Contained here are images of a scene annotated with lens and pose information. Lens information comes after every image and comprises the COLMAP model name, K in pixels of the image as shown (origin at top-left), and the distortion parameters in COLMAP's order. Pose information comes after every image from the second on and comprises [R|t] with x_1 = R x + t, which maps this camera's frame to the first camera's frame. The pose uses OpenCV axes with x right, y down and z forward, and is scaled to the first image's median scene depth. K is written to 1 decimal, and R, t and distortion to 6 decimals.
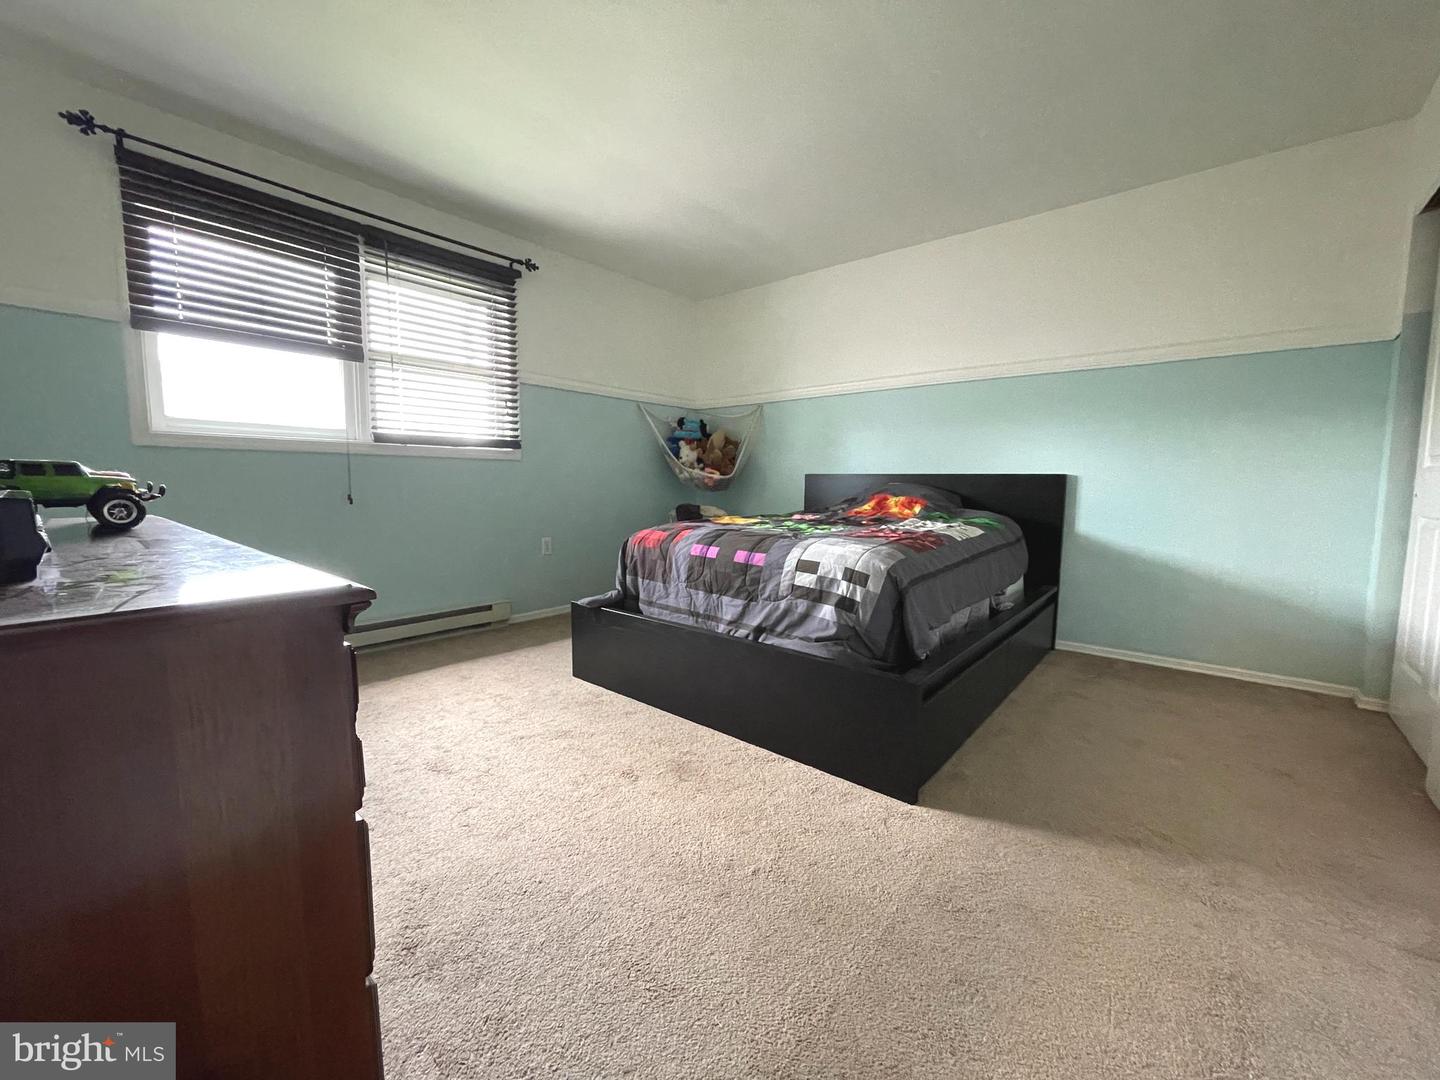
lens RADIAL K [[575.9, 0, 724.6], [0, 575.9, 534.4], [0, 0, 1]] dist [-0.001253, -0.000123]
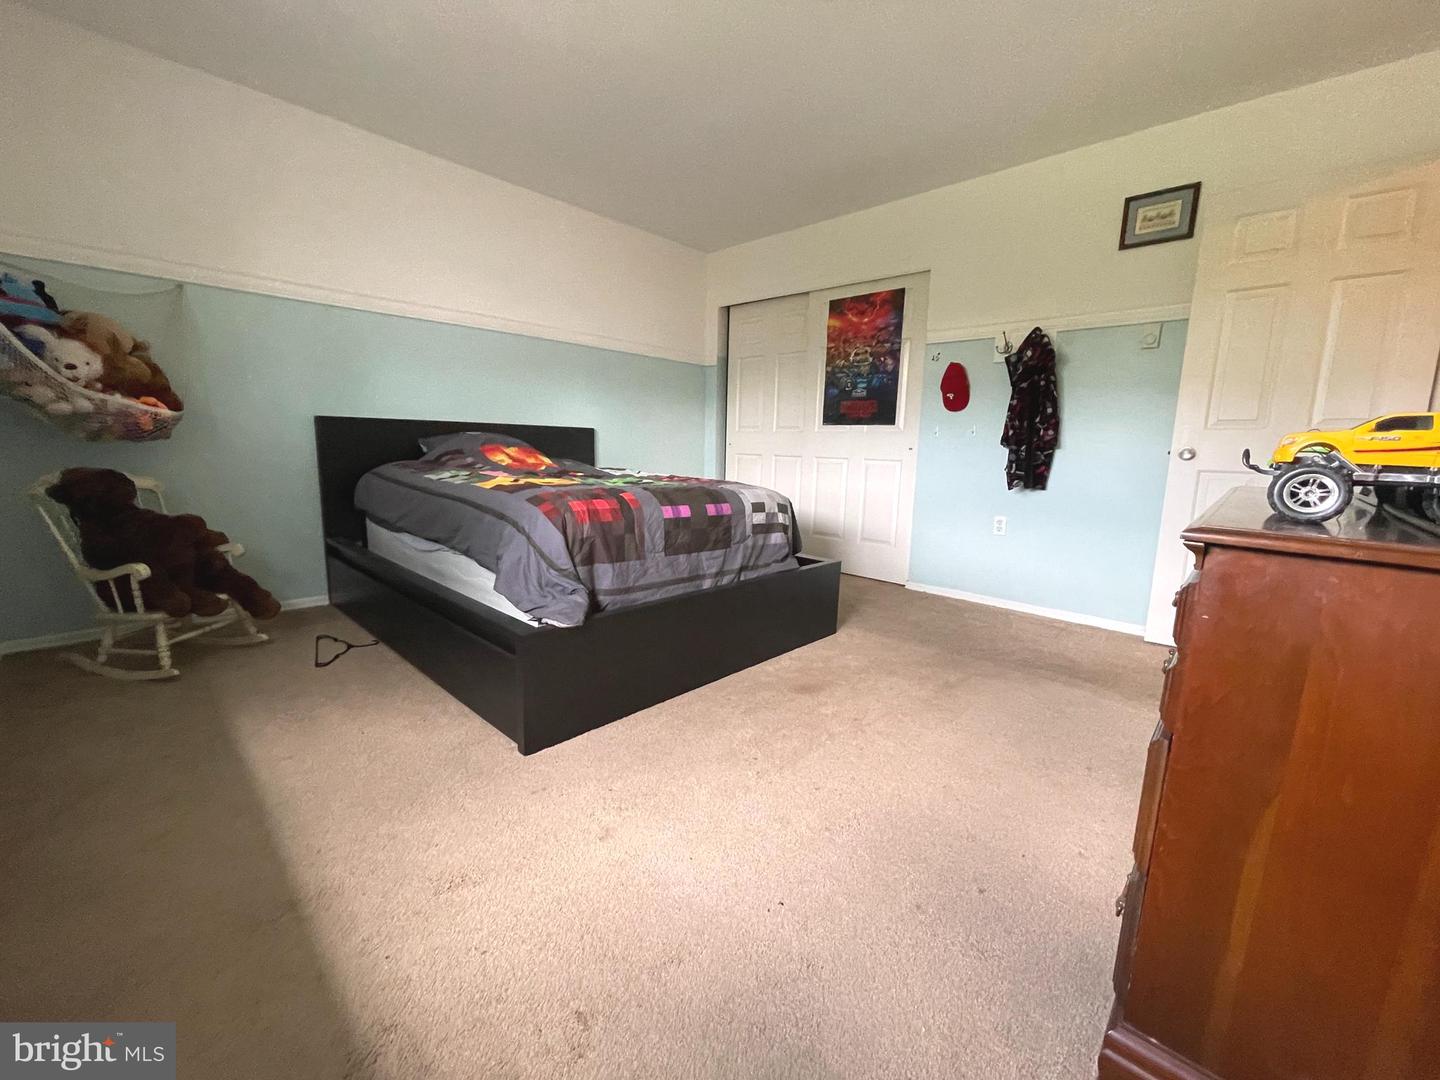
lens RADIAL K [[575.9, 0, 724.4], [0, 575.9, 540.5], [0, 0, 1]] dist [-0.001253, -0.000123]
pose [[0.055905, -0.170699, 0.983736, -0.982474], [0.066439, 0.983729, 0.166922, -0.076863], [-0.996223, 0.056026, 0.066336, 0.903367]]
